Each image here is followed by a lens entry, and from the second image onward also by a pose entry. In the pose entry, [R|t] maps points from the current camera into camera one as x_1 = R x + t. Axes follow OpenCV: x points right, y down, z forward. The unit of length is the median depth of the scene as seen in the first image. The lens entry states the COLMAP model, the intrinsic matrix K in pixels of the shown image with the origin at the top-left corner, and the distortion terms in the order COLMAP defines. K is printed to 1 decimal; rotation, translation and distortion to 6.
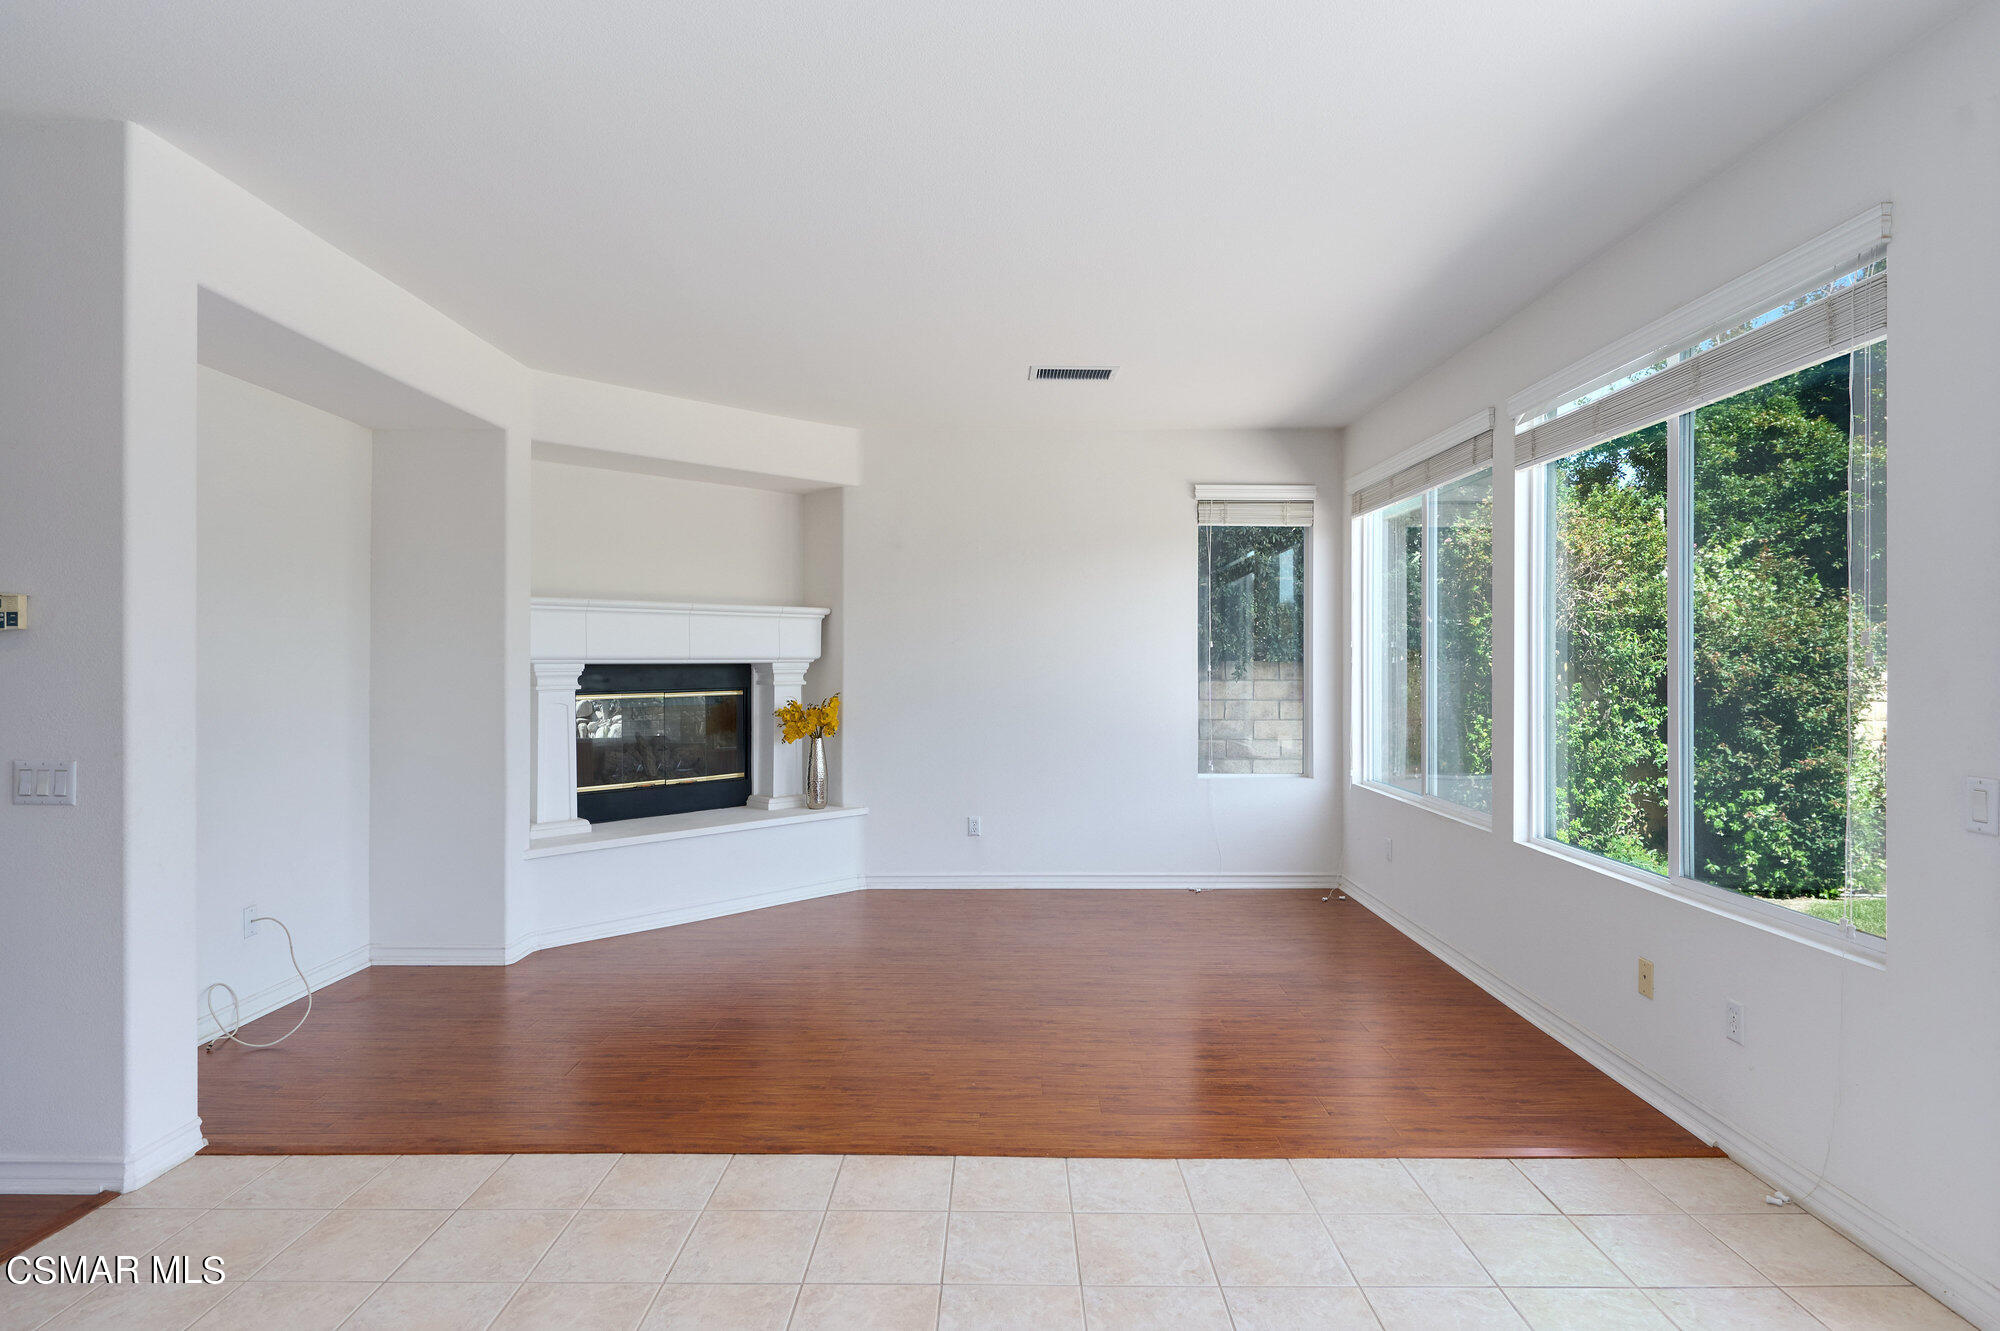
lens RADIAL K [[1065.5, 0, 1000.1], [0, 1065.5, 659.2], [0, 0, 1]] dist [-0.000482, 0.000353]
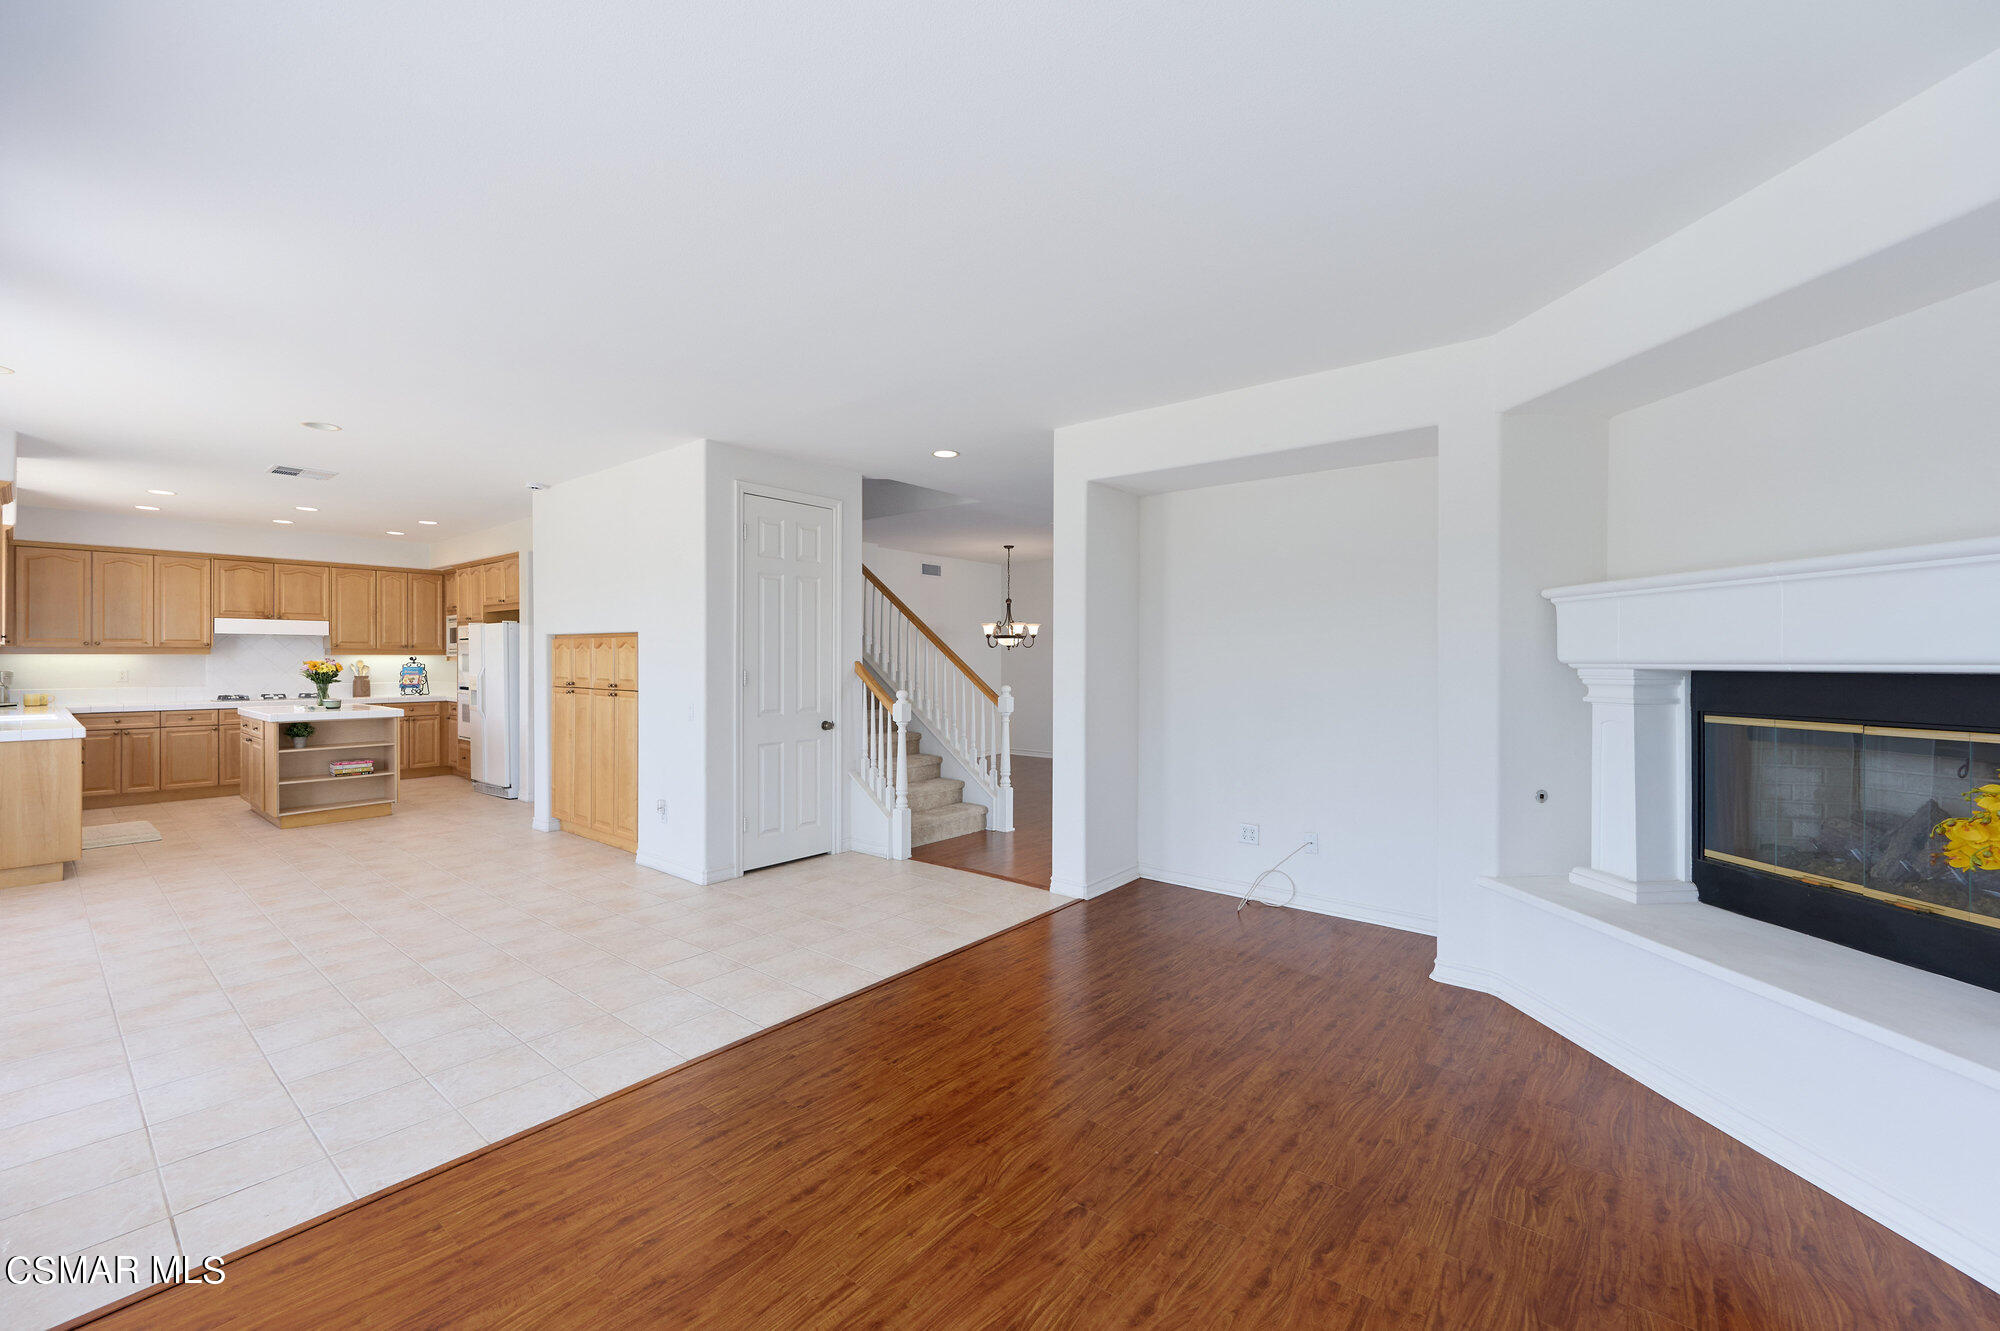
lens RADIAL K [[794.4, 0, 1000.5], [0, 794.4, 657.4], [0, 0, 1]] dist [-0.003317, 0.000357]
pose [[-0.625348, -0.005047, -0.780329, 0.270026], [-0.001375, 0.999985, -0.005365, -0.000486], [0.780344, -0.002282, -0.625346, 0.897777]]
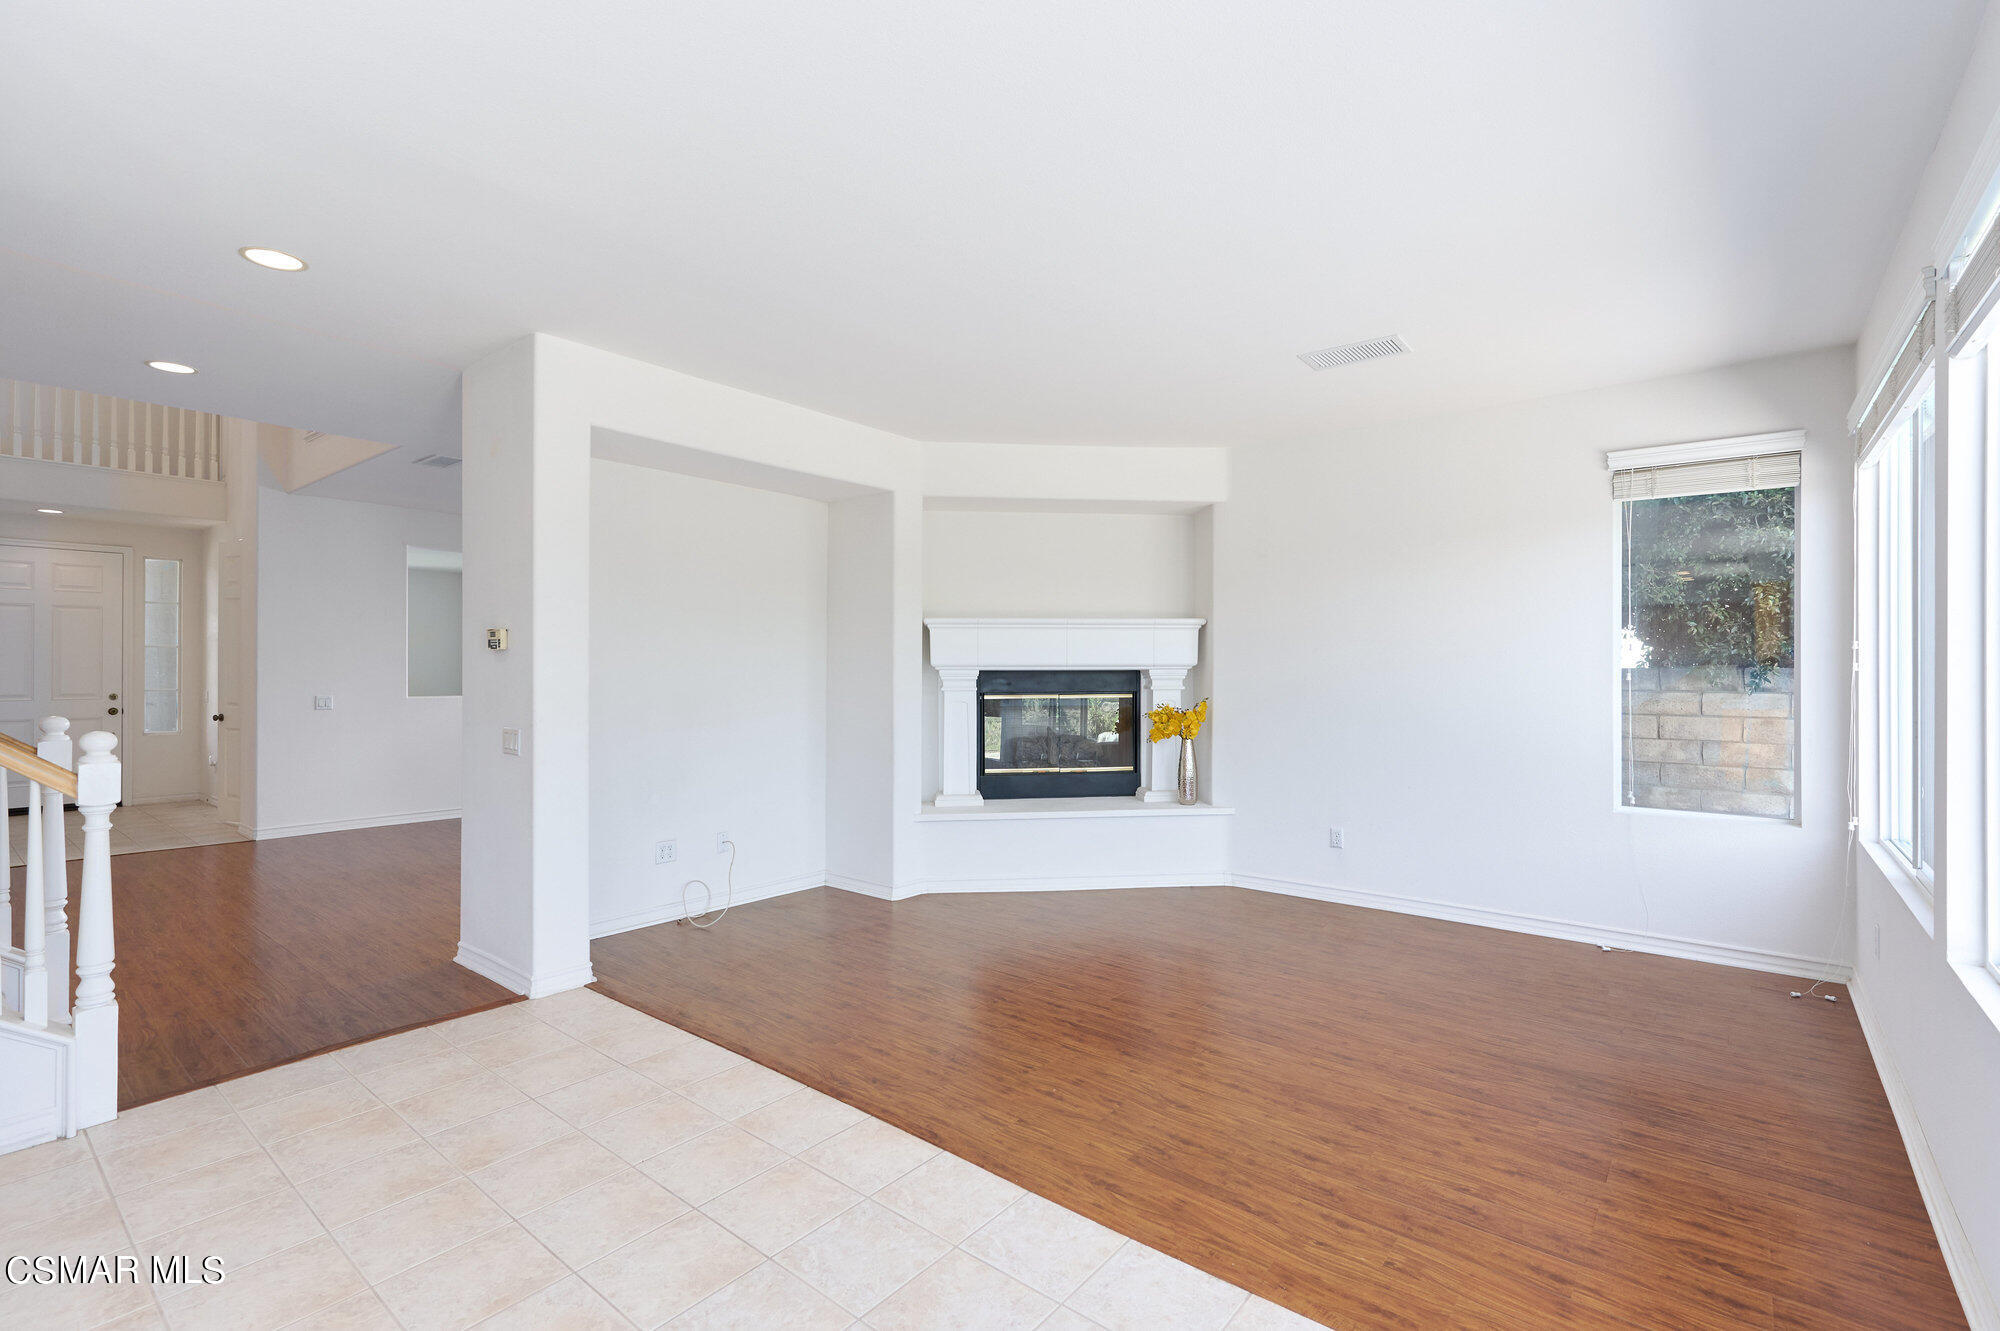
lens RADIAL K [[903.8, 0, 1001.4], [0, 903.8, 665.7], [0, 0, 1]] dist [0.000989, 0.000350]
pose [[0.778021, -0.001353, -0.628237, 0.264017], [0.001182, 0.999999, -0.000689, -0.000206], [0.628237, -0.000206, 0.778022, 0.171422]]
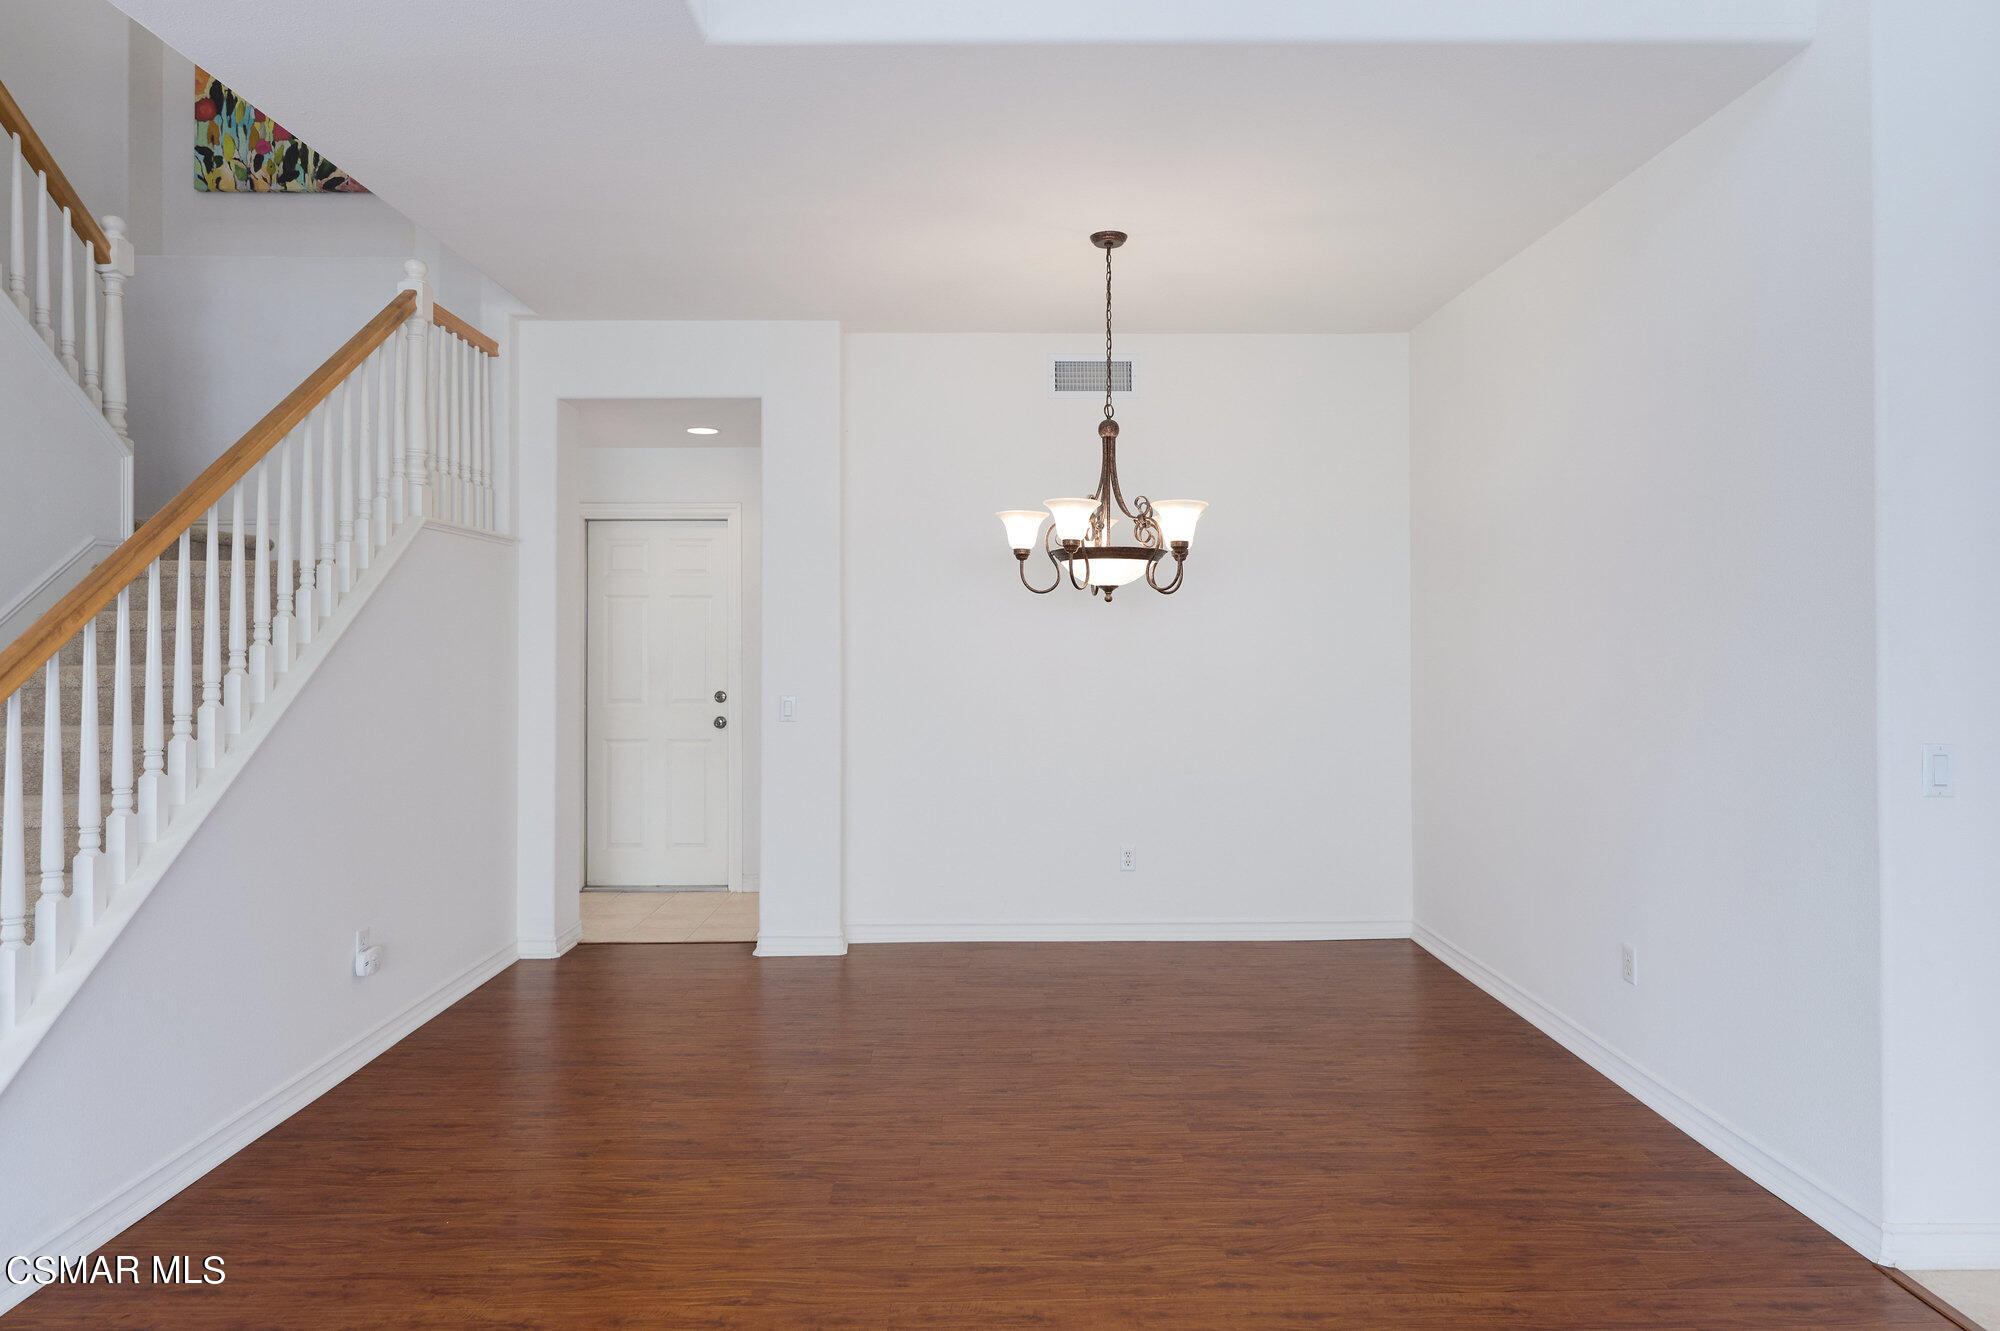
lens RADIAL K [[1222.8, 0, 997.9], [0, 1222.8, 646.5], [0, 0, 1]] dist [-0.008369, 0.000741]
pose [[-0.999952, -0.004828, -0.008547, -0.913810], [-0.004845, 0.999986, 0.001950, 0.001960], [0.008537, 0.001992, -0.999962, 0.615875]]
